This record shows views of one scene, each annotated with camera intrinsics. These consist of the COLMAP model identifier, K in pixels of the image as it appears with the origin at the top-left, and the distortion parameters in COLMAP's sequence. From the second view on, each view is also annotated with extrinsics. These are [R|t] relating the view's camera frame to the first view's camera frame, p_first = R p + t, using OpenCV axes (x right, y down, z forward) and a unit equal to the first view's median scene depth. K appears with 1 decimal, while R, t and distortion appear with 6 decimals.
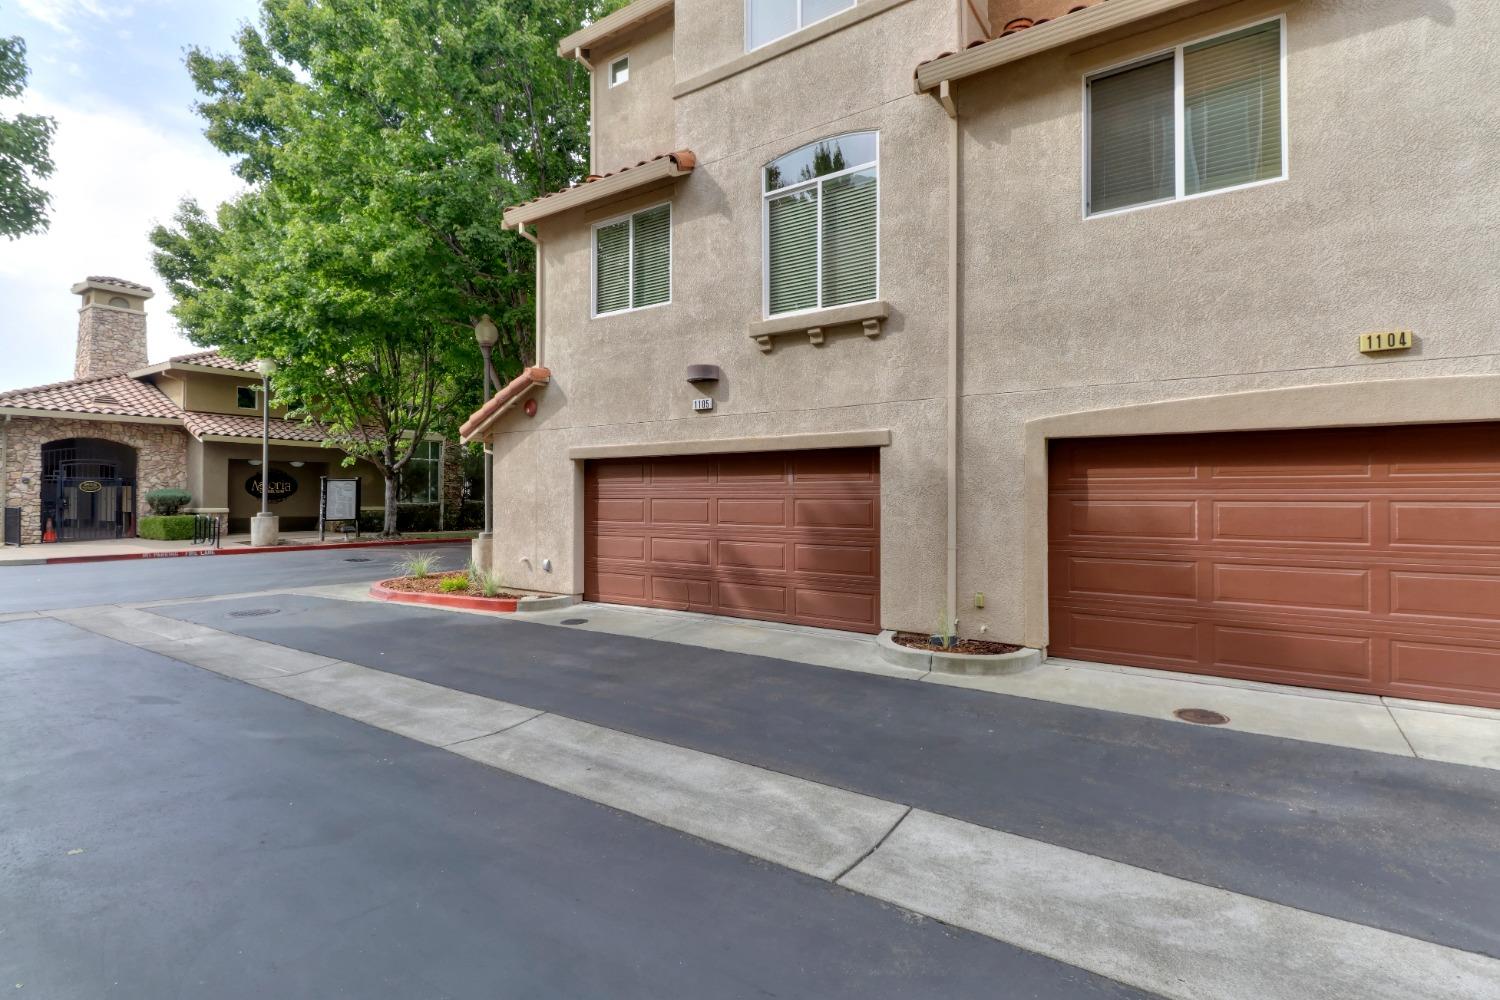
lens RADIAL K [[718.8, 0, 746.4], [0, 718.8, 508.0], [0, 0, 1]] dist [0.016814, -0.012097]
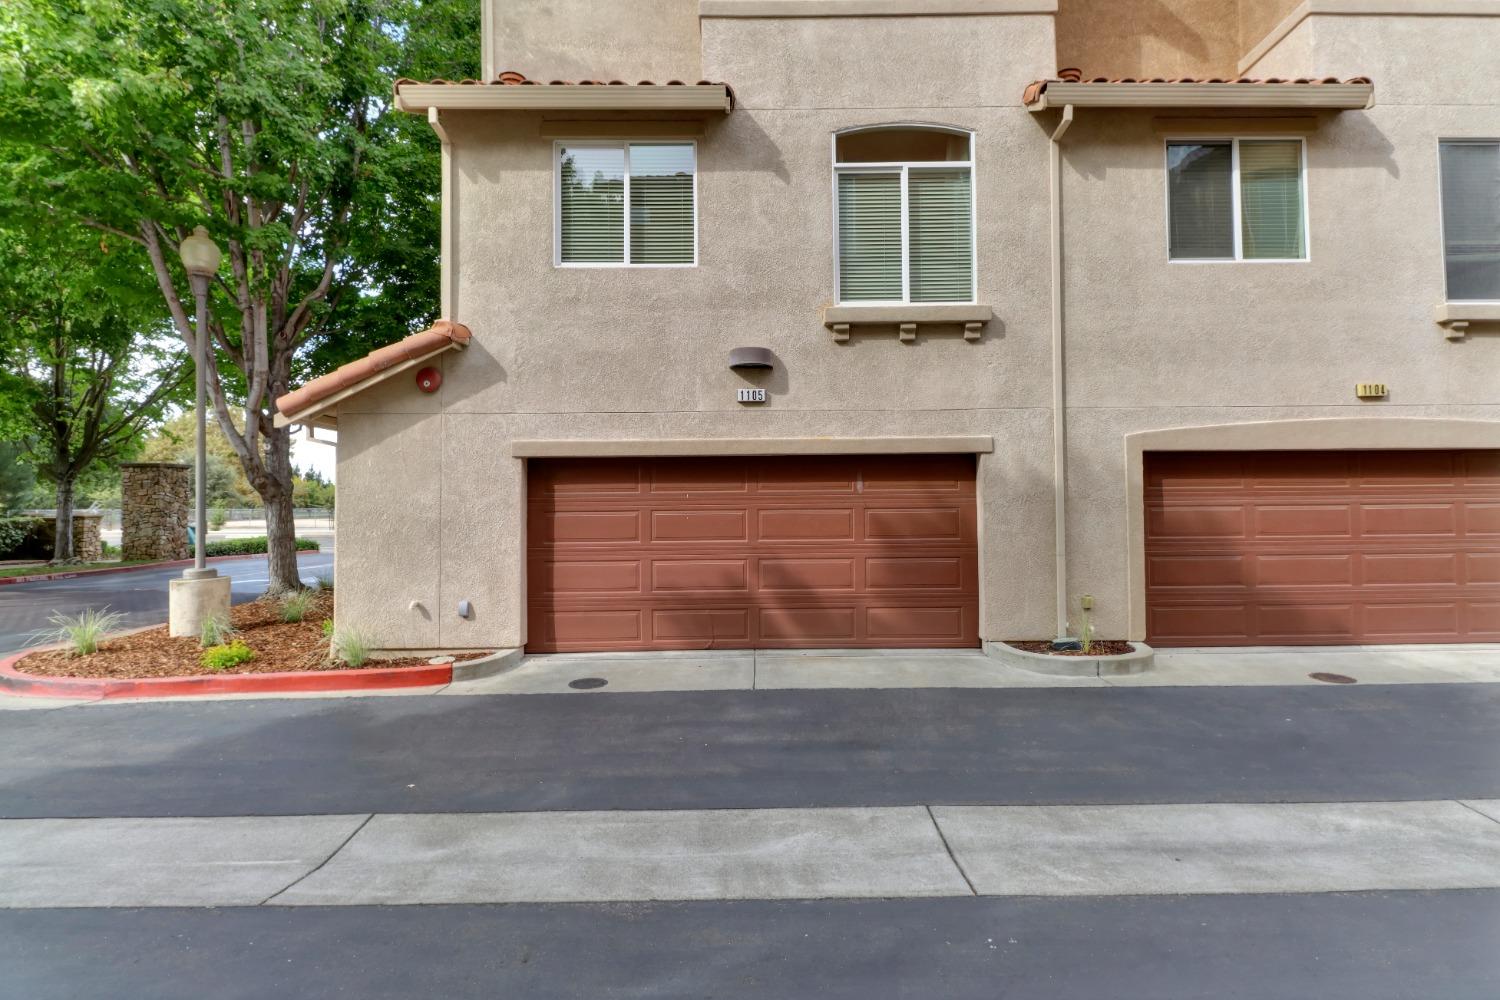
lens RADIAL K [[724.7, 0, 750.0], [0, 724.7, 500.0], [0, 0, 1]] dist [0.020062, -0.015895]
pose [[0.818041, -0.003841, 0.575146, -0.634558], [0.018720, 0.999626, -0.019950, -0.008481], [-0.574855, 0.027086, 0.817807, 0.376867]]
